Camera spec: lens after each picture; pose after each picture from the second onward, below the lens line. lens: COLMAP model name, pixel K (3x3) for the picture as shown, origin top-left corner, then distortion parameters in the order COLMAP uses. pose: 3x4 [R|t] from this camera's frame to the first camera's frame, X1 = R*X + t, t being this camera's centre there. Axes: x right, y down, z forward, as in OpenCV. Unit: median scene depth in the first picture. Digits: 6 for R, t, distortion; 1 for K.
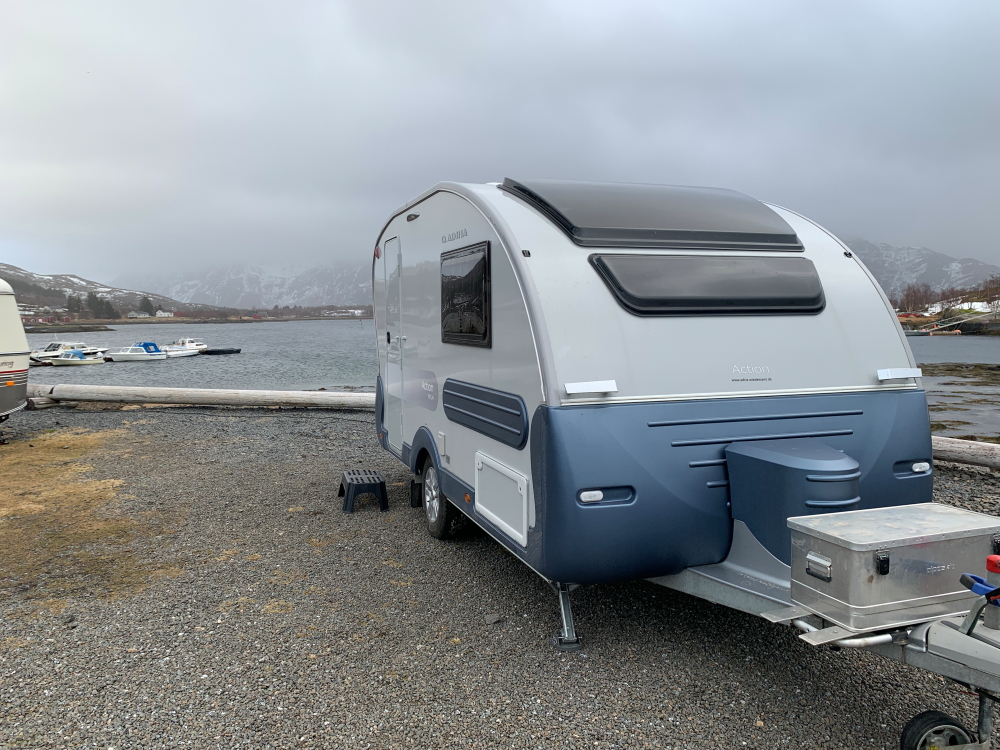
lens RADIAL K [[767.2, 0, 497.2], [0, 767.2, 369.2], [0, 0, 1]] dist [0.033468, -0.002269]
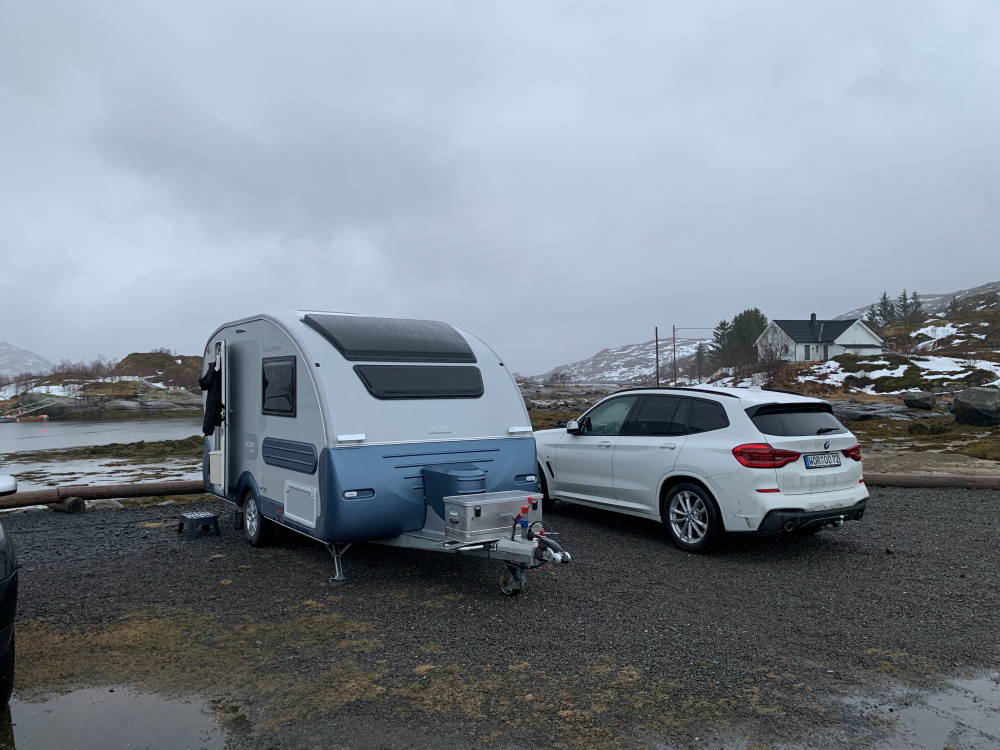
lens RADIAL K [[753.7, 0, 494.9], [0, 753.7, 373.9], [0, 0, 1]] dist [0.183504, -0.402413]
pose [[0.968060, 0.007623, 0.250602, -0.005165], [0.013969, 0.996345, -0.084268, 0.027040], [-0.250328, 0.085077, 0.964416, -0.804091]]
